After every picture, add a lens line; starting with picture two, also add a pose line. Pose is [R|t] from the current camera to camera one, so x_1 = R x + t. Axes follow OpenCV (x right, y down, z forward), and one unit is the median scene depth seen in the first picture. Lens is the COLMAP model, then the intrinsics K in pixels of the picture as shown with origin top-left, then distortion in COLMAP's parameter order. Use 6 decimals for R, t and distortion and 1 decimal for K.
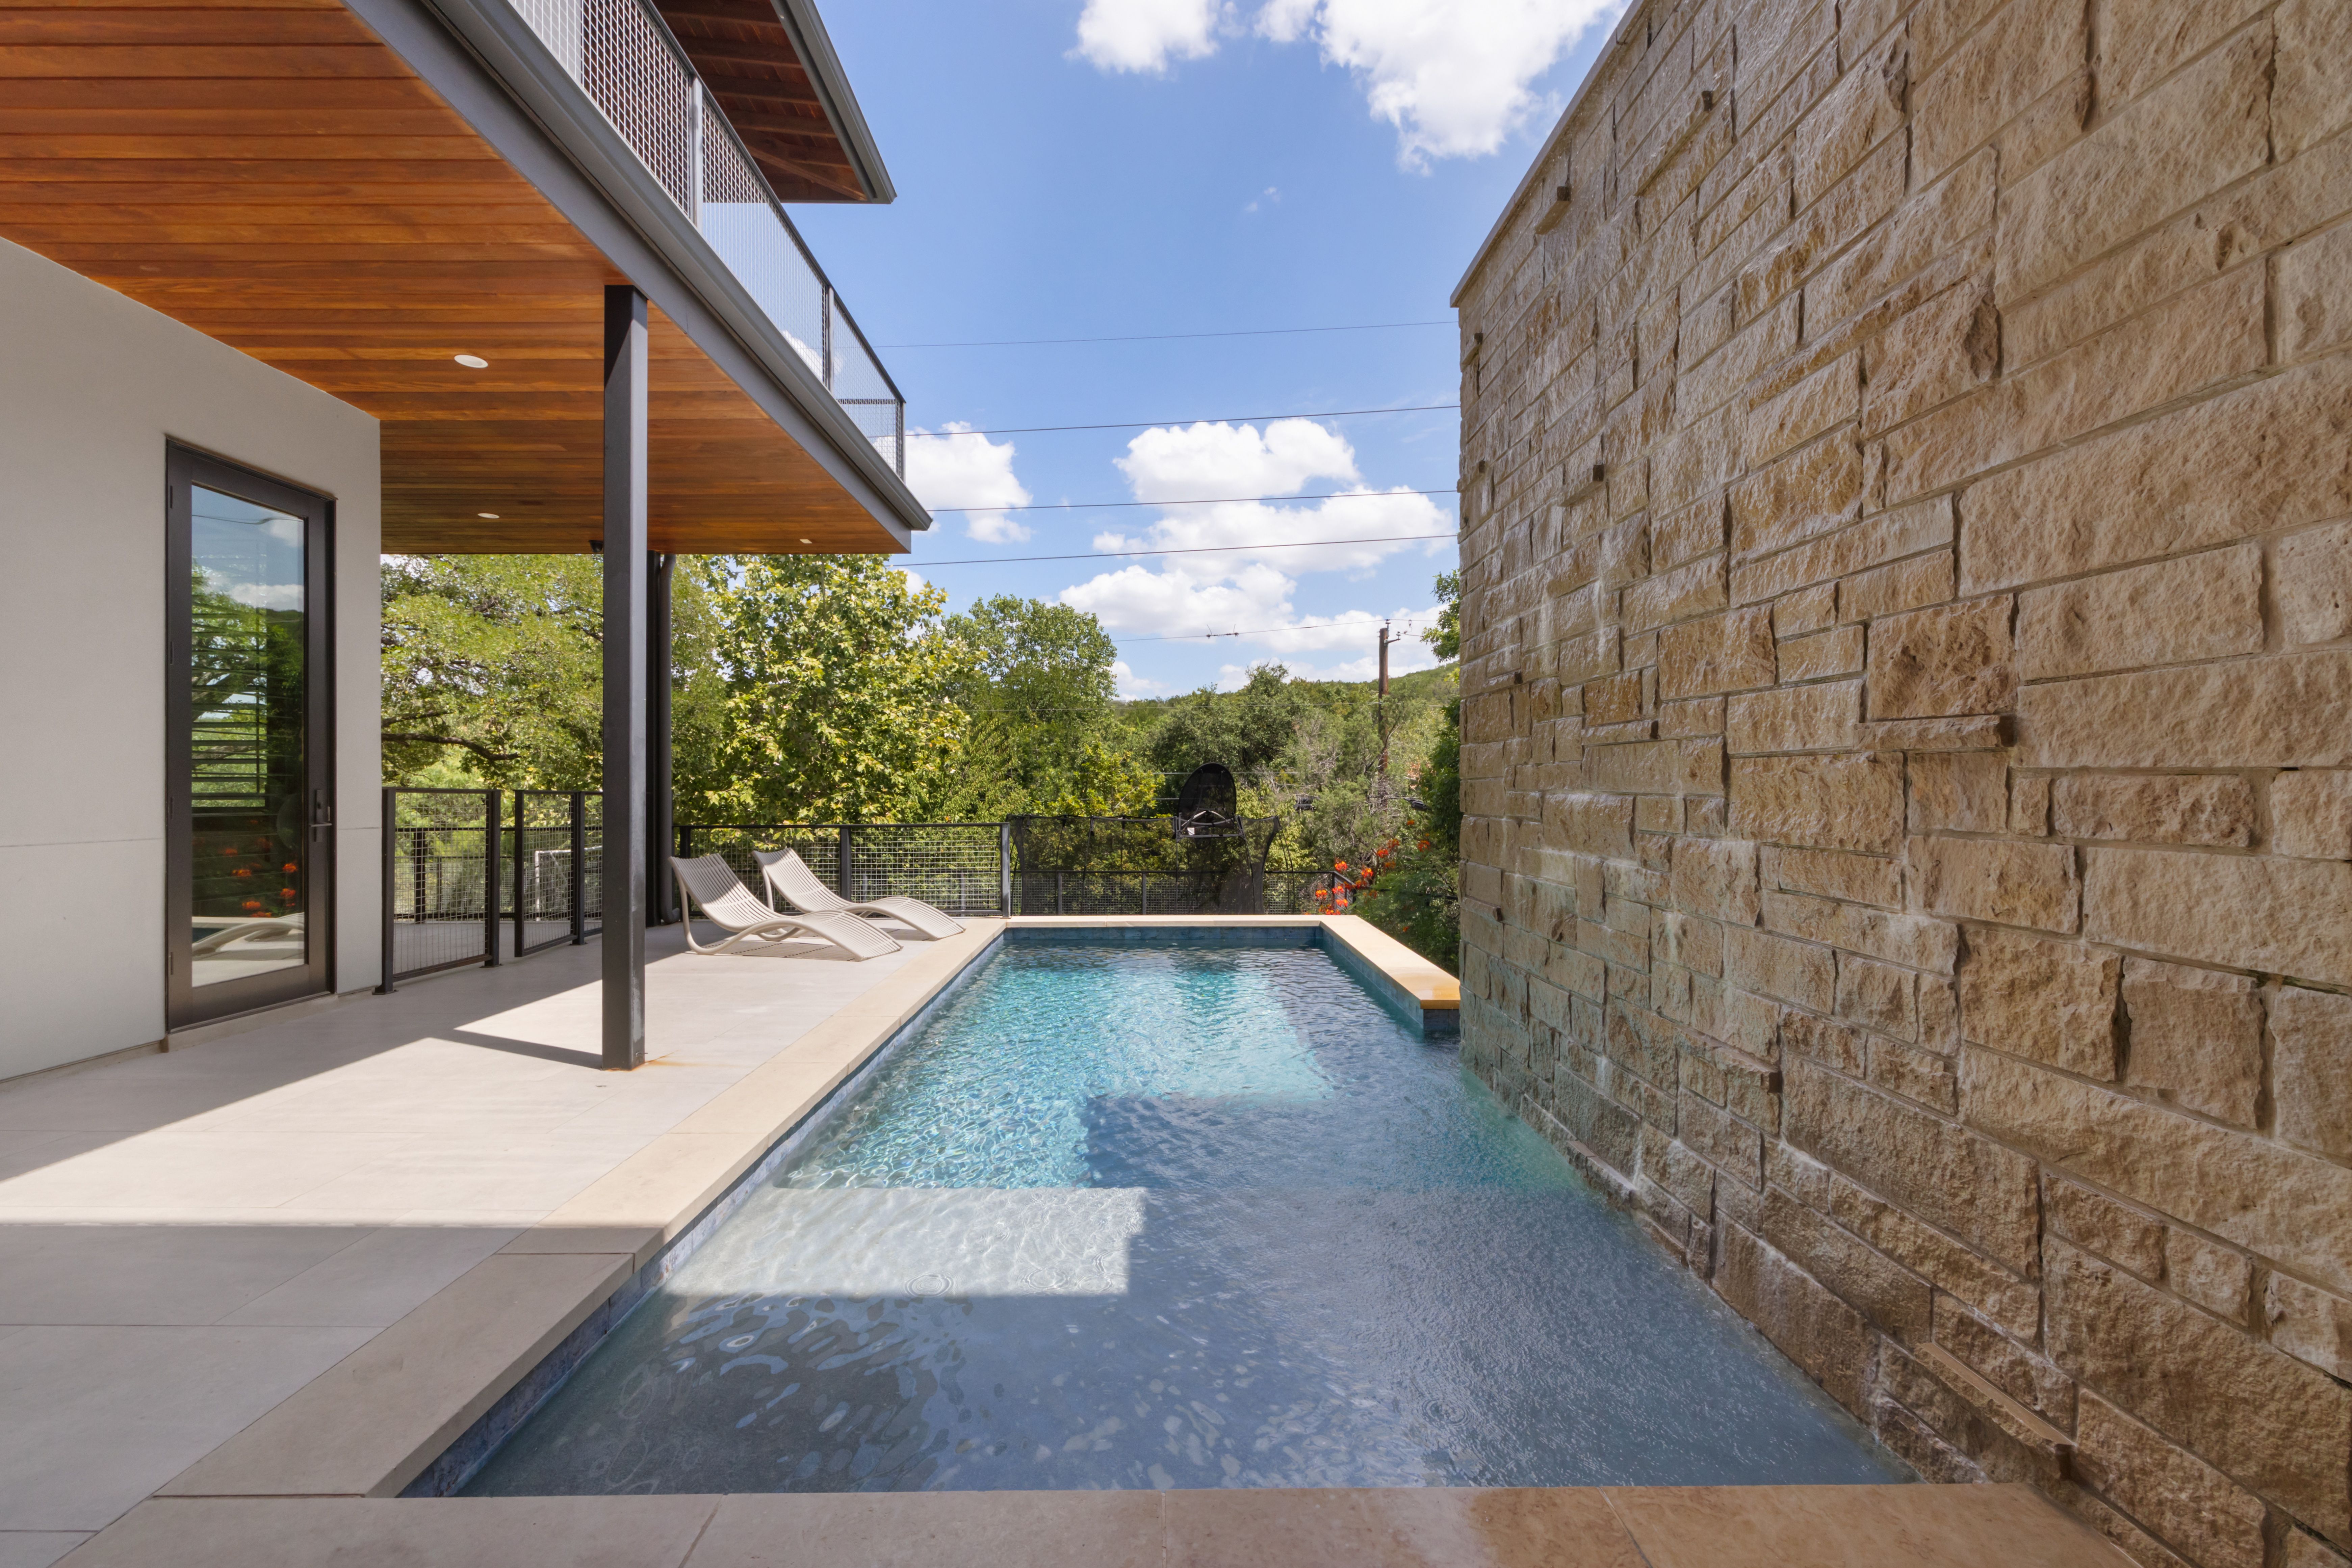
lens RADIAL K [[965.9, 0, 1176.0], [0, 965.9, 784.0], [0, 0, 1]] dist [0.001919, 0.000285]
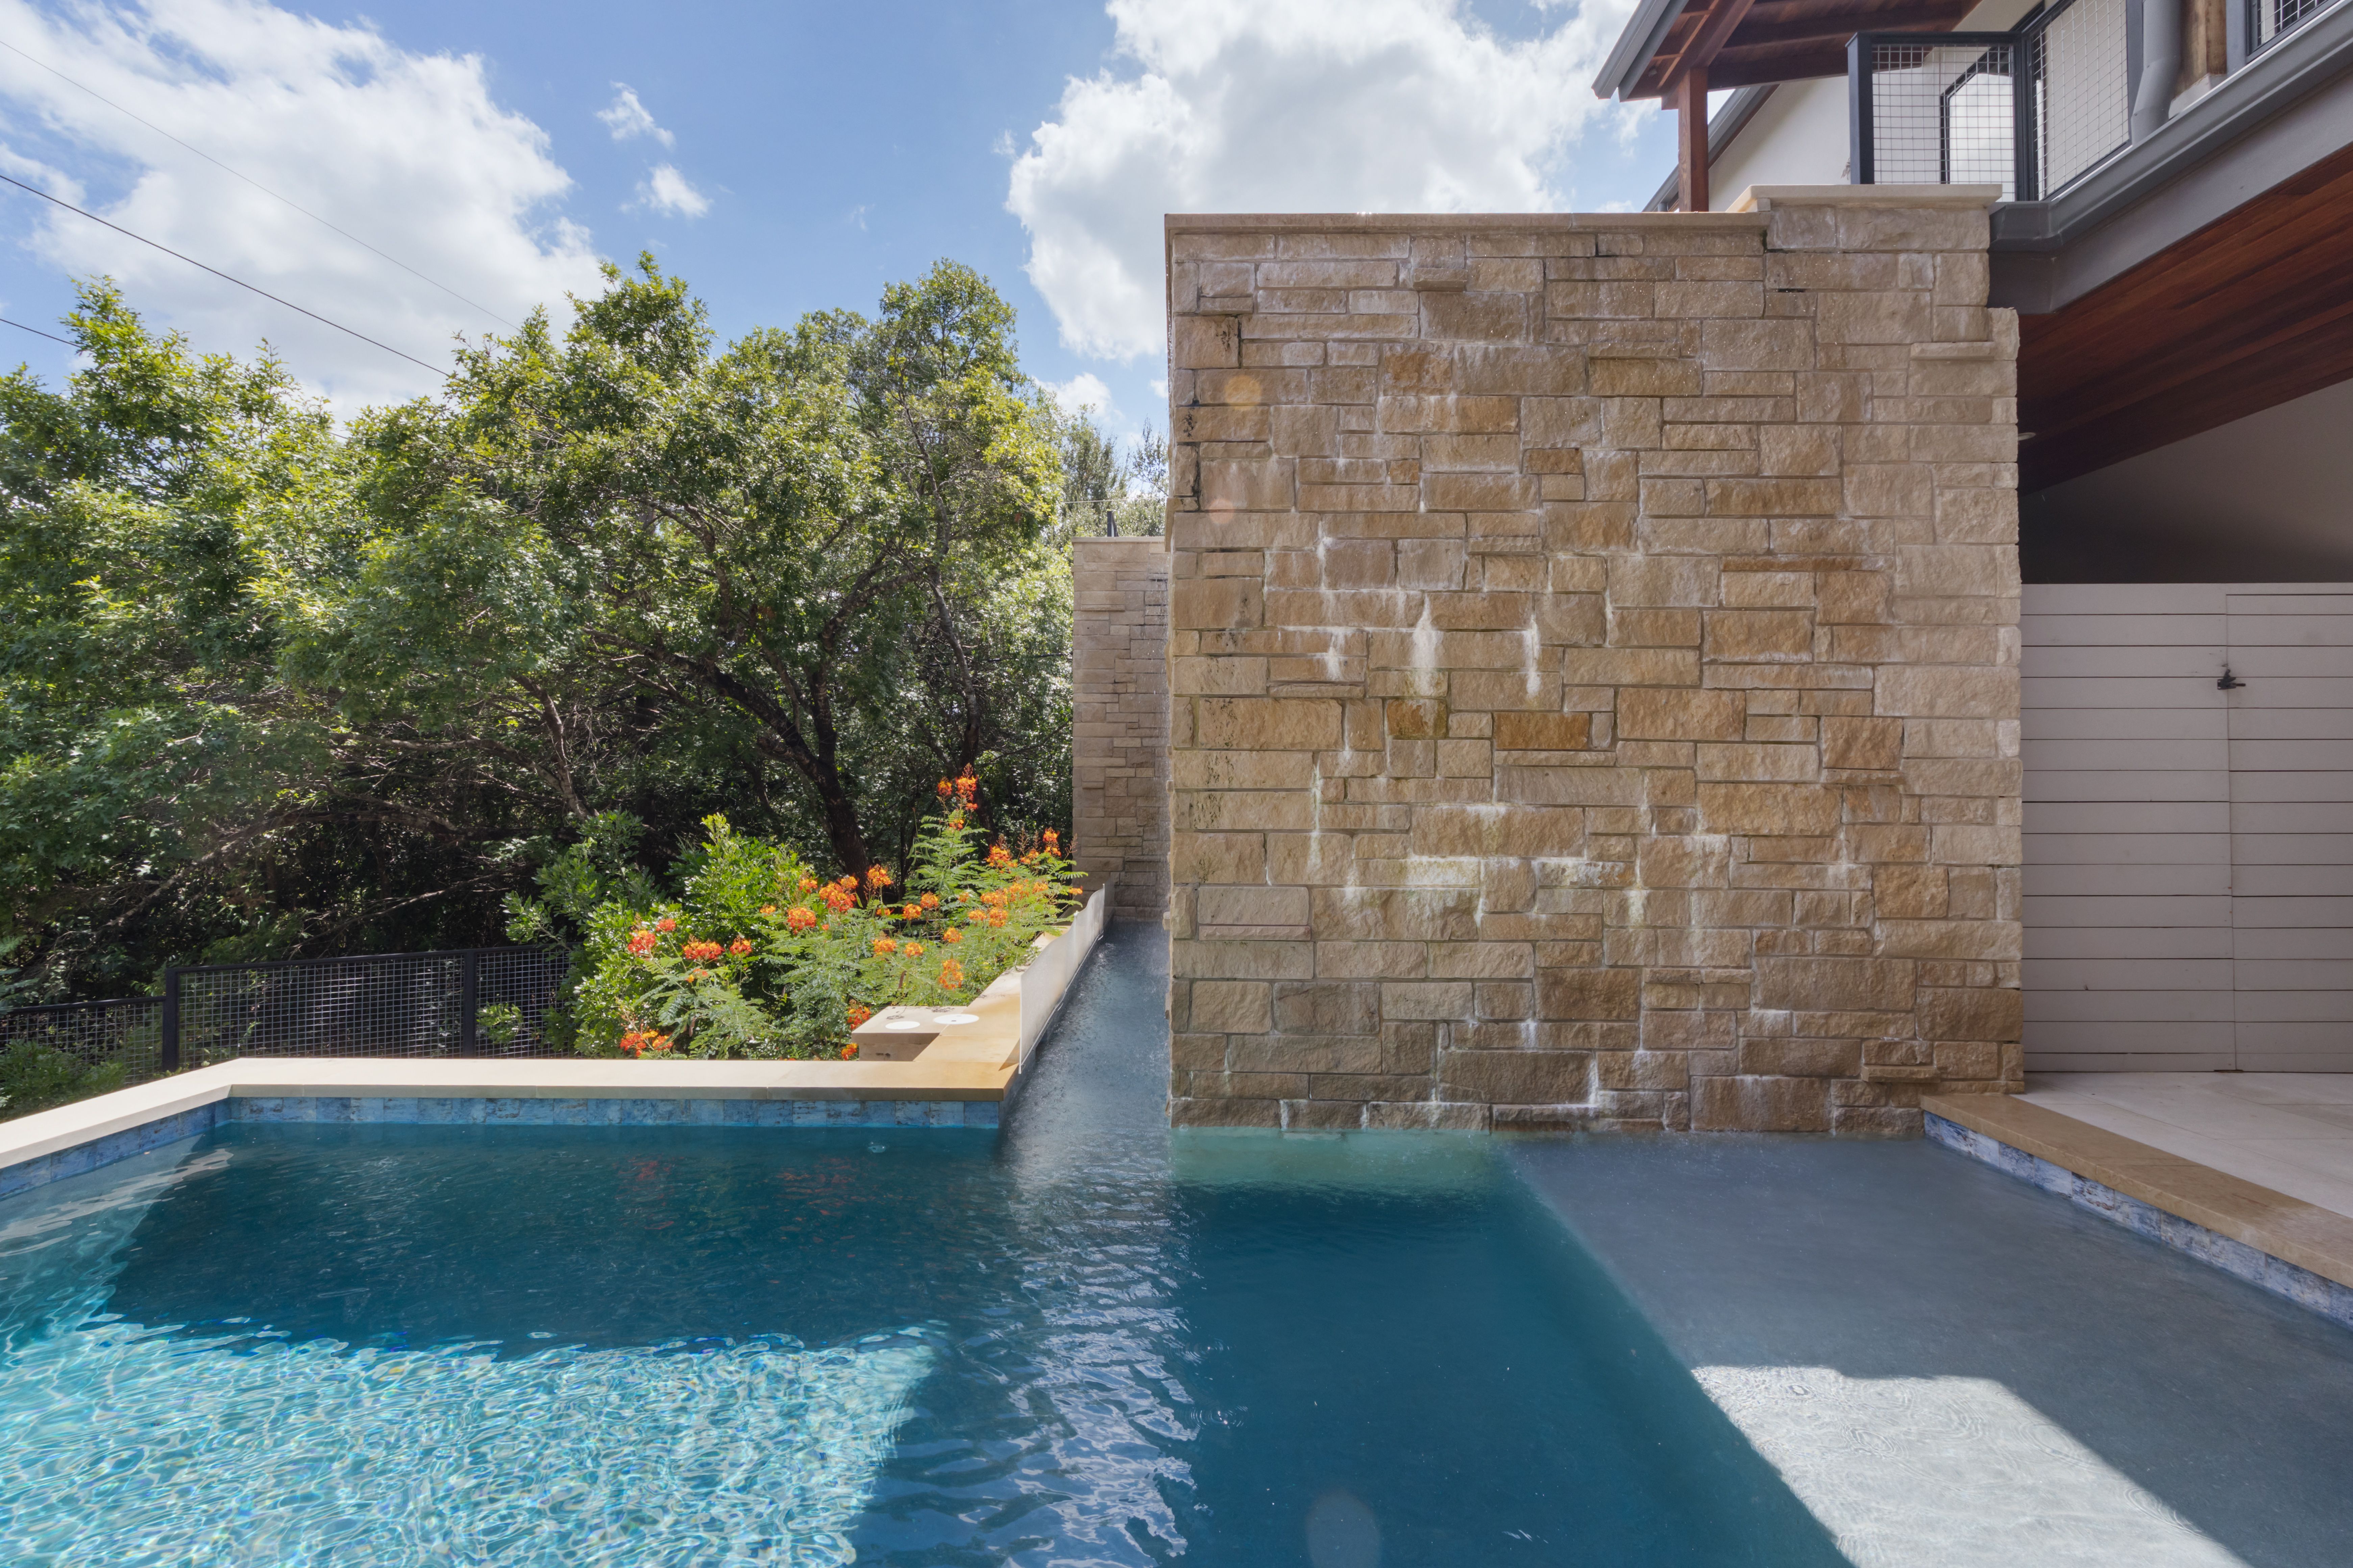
lens RADIAL K [[942.4, 0, 1164.5], [0, 942.4, 786.2], [0, 0, 1]] dist [0.001204, 0.000203]
pose [[0.033684, 0.021821, 0.999194, -1.248296], [-0.008278, 0.999733, -0.021554, 0.025089], [-0.999398, -0.007545, 0.033856, 2.303609]]
